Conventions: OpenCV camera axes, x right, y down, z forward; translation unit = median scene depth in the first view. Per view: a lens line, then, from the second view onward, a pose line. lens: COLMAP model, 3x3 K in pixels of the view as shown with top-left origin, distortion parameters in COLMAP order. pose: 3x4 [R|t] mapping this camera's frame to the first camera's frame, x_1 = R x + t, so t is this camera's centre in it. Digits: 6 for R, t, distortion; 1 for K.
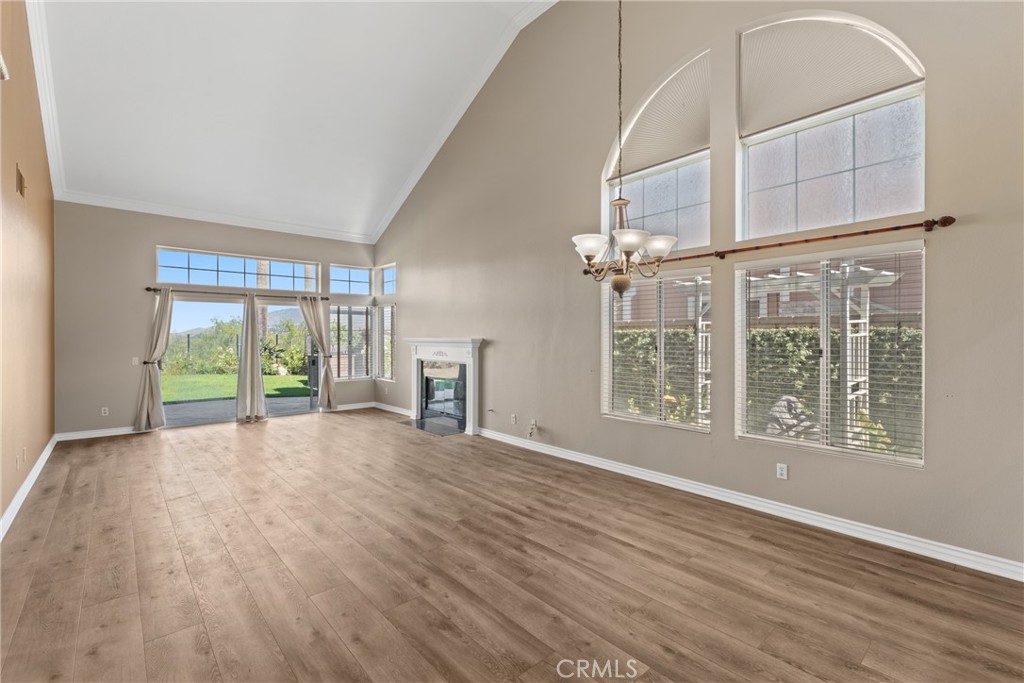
lens RADIAL K [[440.0, 0, 508.6], [0, 440.0, 339.8], [0, 0, 1]] dist [-0.000501, -0.000673]
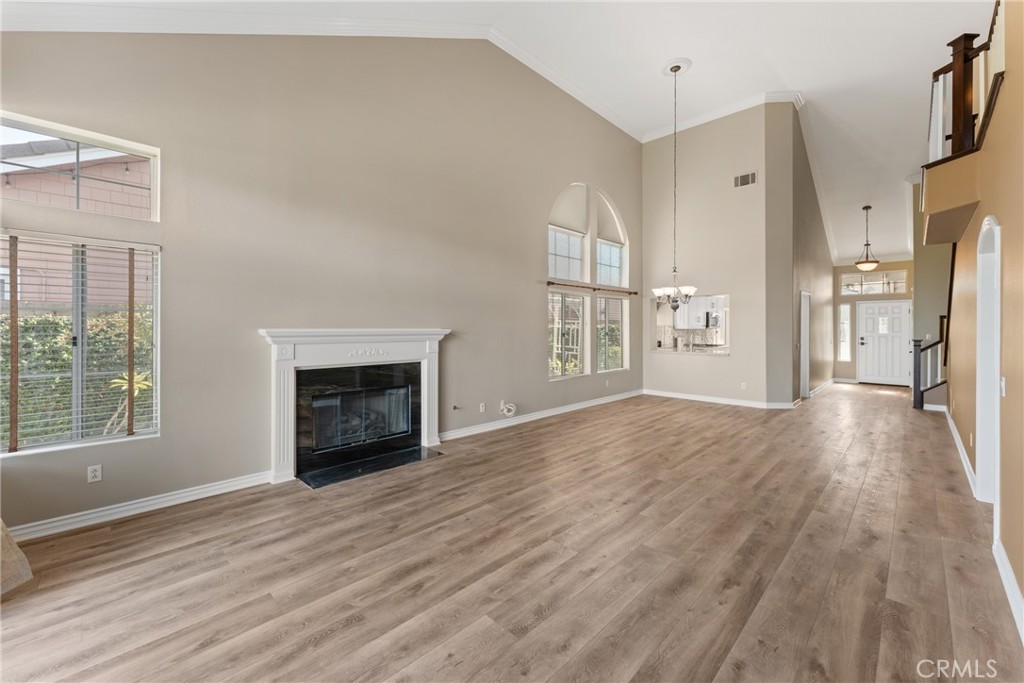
lens RADIAL K [[410.3, 0, 507.0], [0, 410.3, 326.4], [0, 0, 1]] dist [-0.000102, 0.000103]
pose [[-0.054175, 0.003581, 0.998525, -0.845311], [0.005048, 0.999982, -0.003312, -0.005443], [-0.998519, 0.004861, -0.054192, 0.884122]]
